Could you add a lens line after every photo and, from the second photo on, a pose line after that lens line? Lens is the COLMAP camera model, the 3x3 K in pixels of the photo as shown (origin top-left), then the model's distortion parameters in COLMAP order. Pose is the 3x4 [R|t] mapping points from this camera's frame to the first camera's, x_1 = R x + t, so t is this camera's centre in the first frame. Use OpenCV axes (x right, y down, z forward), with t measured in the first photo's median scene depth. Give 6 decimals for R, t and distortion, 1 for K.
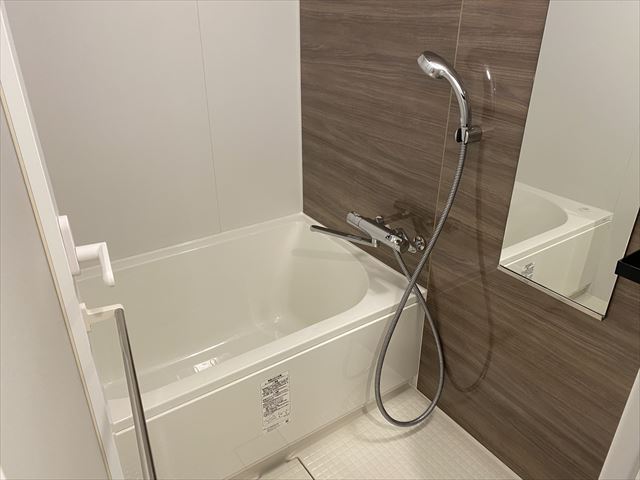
lens RADIAL K [[485.2, 0, 320.1], [0, 485.2, 240.0], [0, 0, 1]] dist [0.011179, -0.013862]
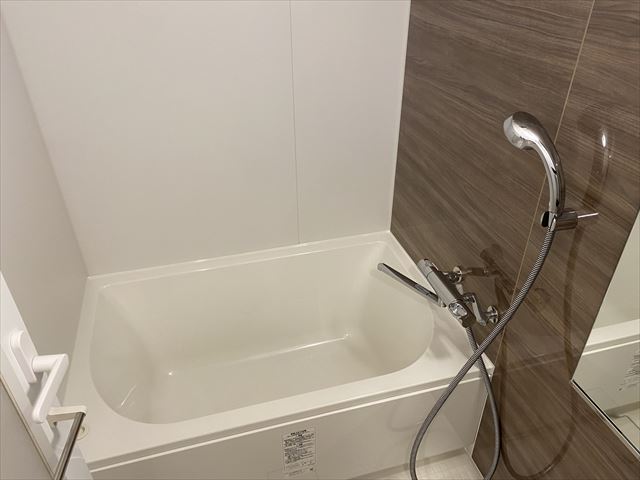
lens RADIAL K [[485.2, 0, 320.5], [0, 485.2, 239.2], [0, 0, 1]] dist [0.011179, -0.013862]
pose [[0.948222, 0.163848, -0.272081, 0.142841], [-0.134731, 0.983271, 0.122583, -0.210254], [0.287614, -0.079578, 0.954435, 0.112199]]
